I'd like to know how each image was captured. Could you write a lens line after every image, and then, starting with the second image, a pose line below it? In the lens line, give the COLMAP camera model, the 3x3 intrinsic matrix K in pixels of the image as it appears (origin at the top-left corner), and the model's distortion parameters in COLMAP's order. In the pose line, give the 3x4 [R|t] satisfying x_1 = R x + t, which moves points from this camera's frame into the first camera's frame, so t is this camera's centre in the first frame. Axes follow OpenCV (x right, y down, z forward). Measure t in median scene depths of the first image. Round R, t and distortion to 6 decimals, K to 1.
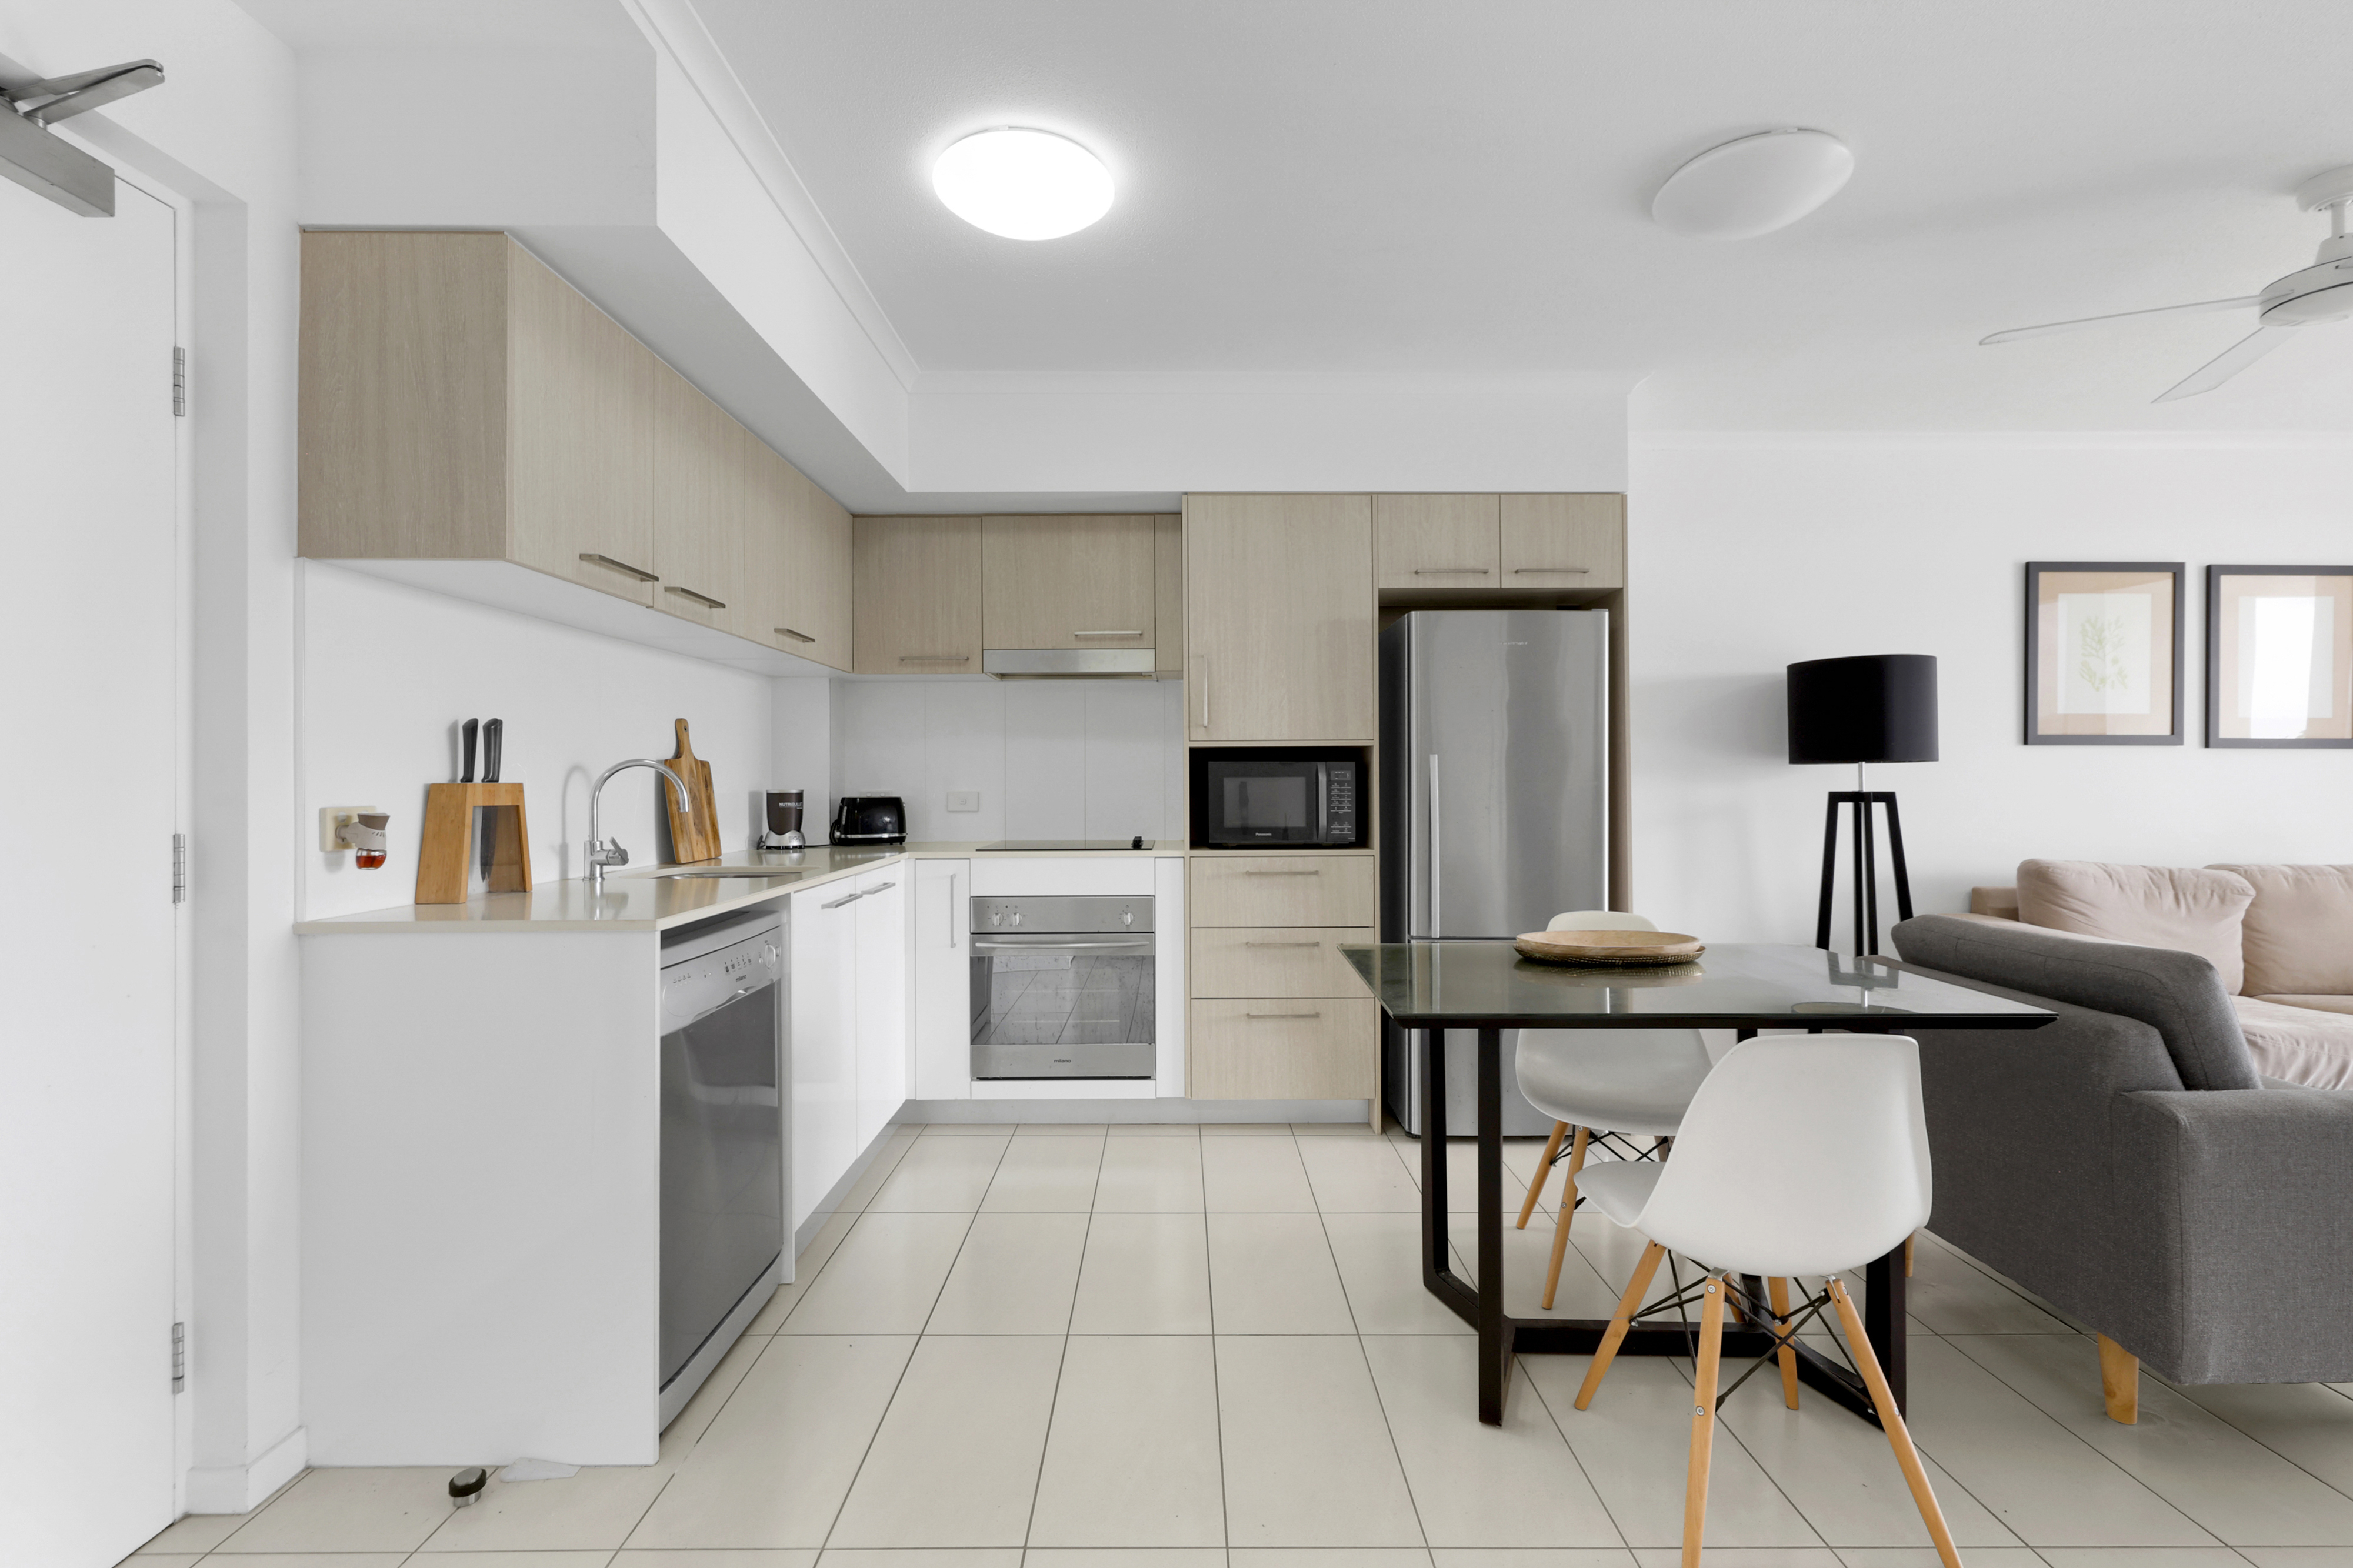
lens RADIAL K [[1050.7, 0, 1176.5], [0, 1050.7, 784.0], [0, 0, 1]] dist [0.000249, -0.000339]
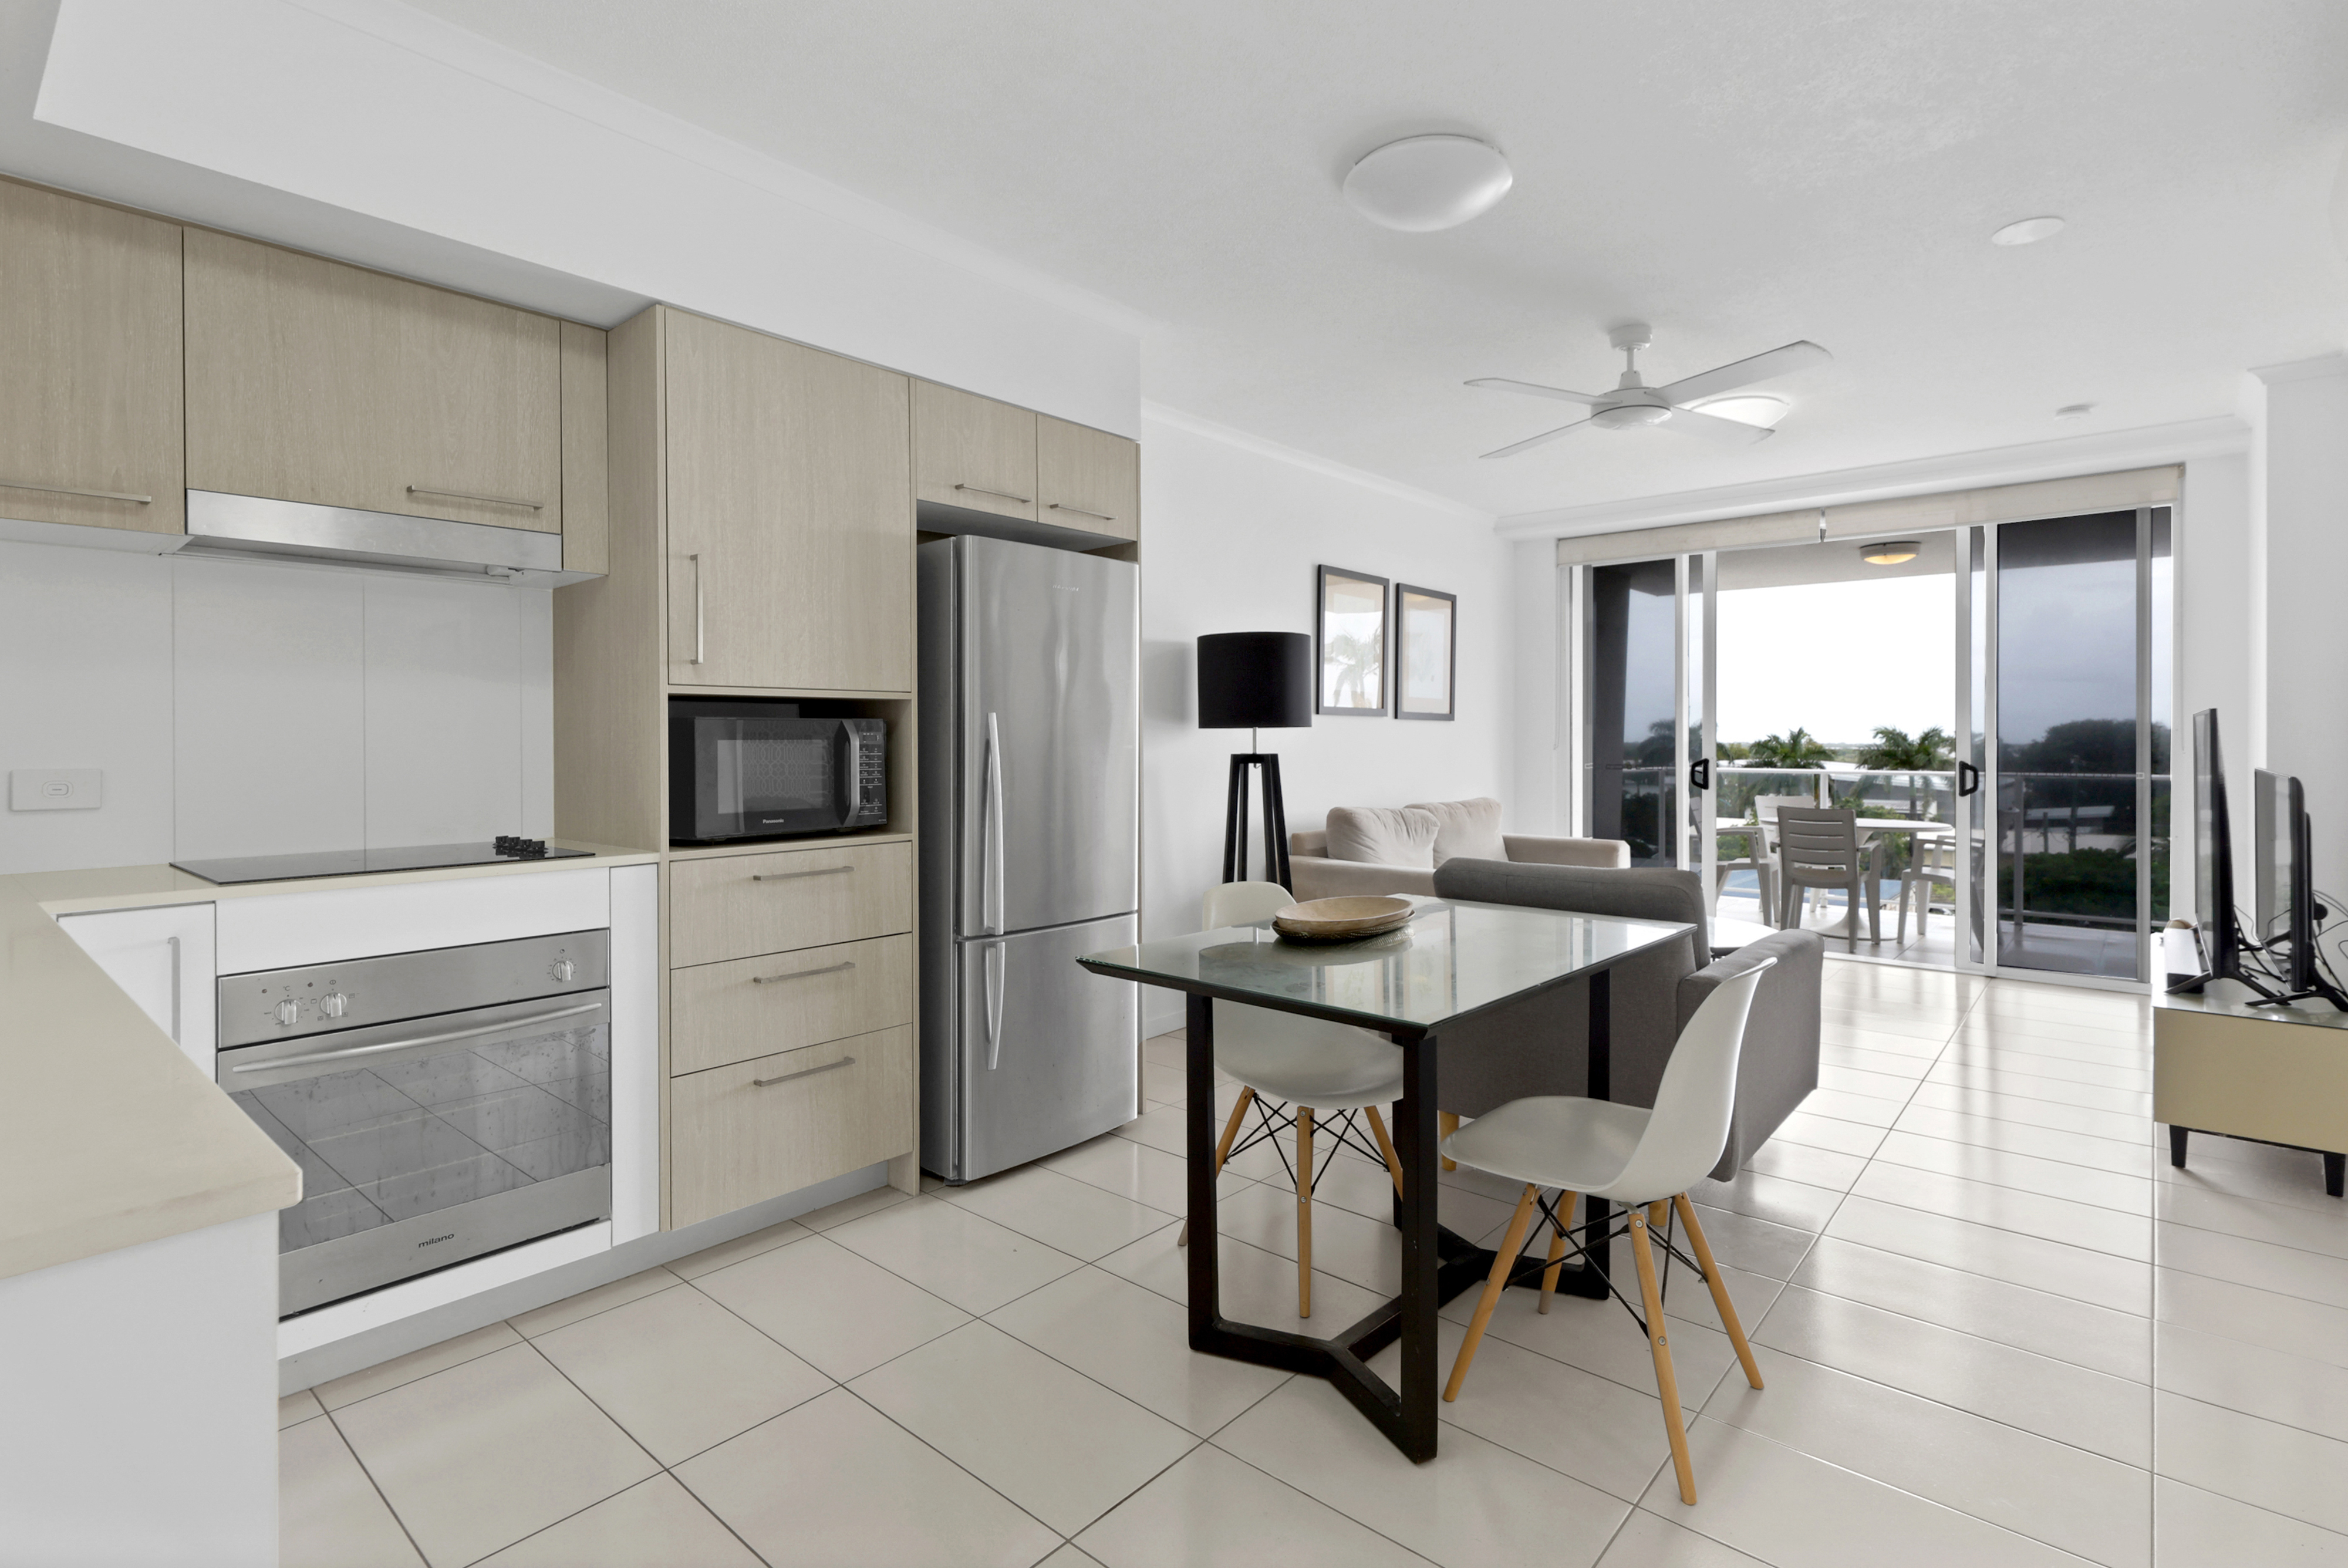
lens RADIAL K [[1115.1, 0, 1232.6], [0, 1115.1, 746.3], [0, 0, 1]] dist [0.000802, -0.000342]
pose [[0.639181, -0.003665, 0.769047, -0.295489], [0.003953, 0.999991, 0.001480, -0.002124], [-0.769046, 0.002094, 0.639190, 0.284471]]
